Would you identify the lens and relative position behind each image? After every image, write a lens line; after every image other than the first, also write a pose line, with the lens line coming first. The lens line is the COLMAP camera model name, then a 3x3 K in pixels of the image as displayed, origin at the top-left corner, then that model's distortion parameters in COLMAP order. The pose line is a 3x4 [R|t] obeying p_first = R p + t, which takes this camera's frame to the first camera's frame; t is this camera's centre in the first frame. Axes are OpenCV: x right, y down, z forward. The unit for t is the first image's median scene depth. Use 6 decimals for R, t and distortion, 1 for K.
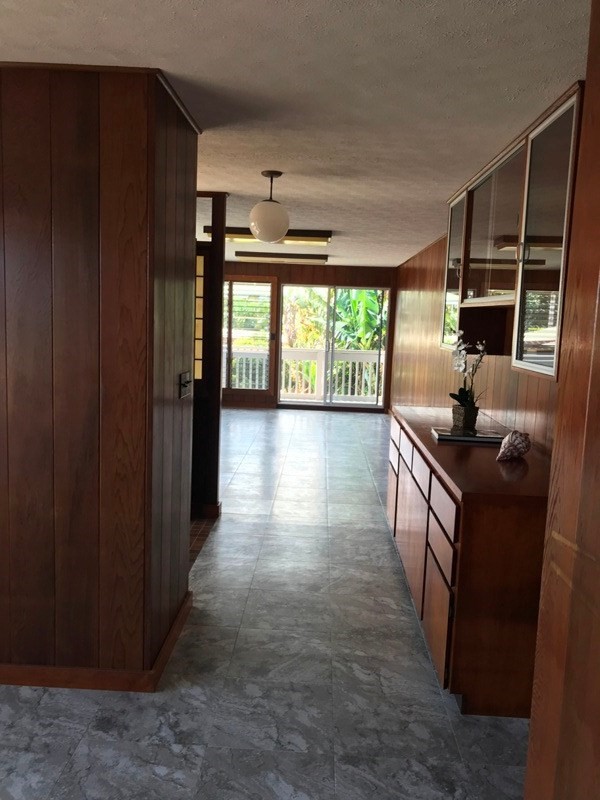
lens RADIAL K [[659.6, 0, 299.4], [0, 659.6, 415.5], [0, 0, 1]] dist [0.004852, -0.006793]
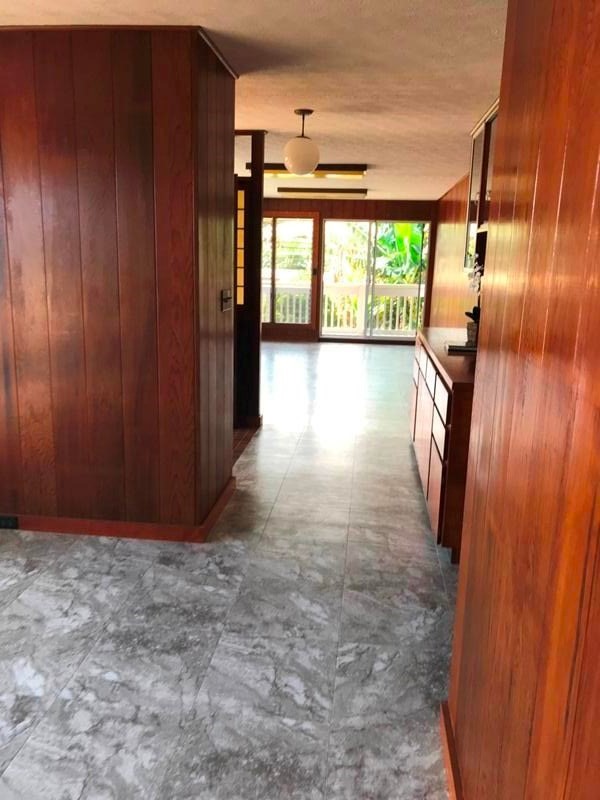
lens RADIAL K [[649.7, 0, 300.0], [0, 649.7, 400.0], [0, 0, 1]] dist [0.052240, -0.062725]
pose [[0.997542, 0.000873, -0.070068, 0.039888], [0.004004, 0.997578, 0.069443, 0.050749], [0.069959, -0.069553, 0.995122, -0.164408]]
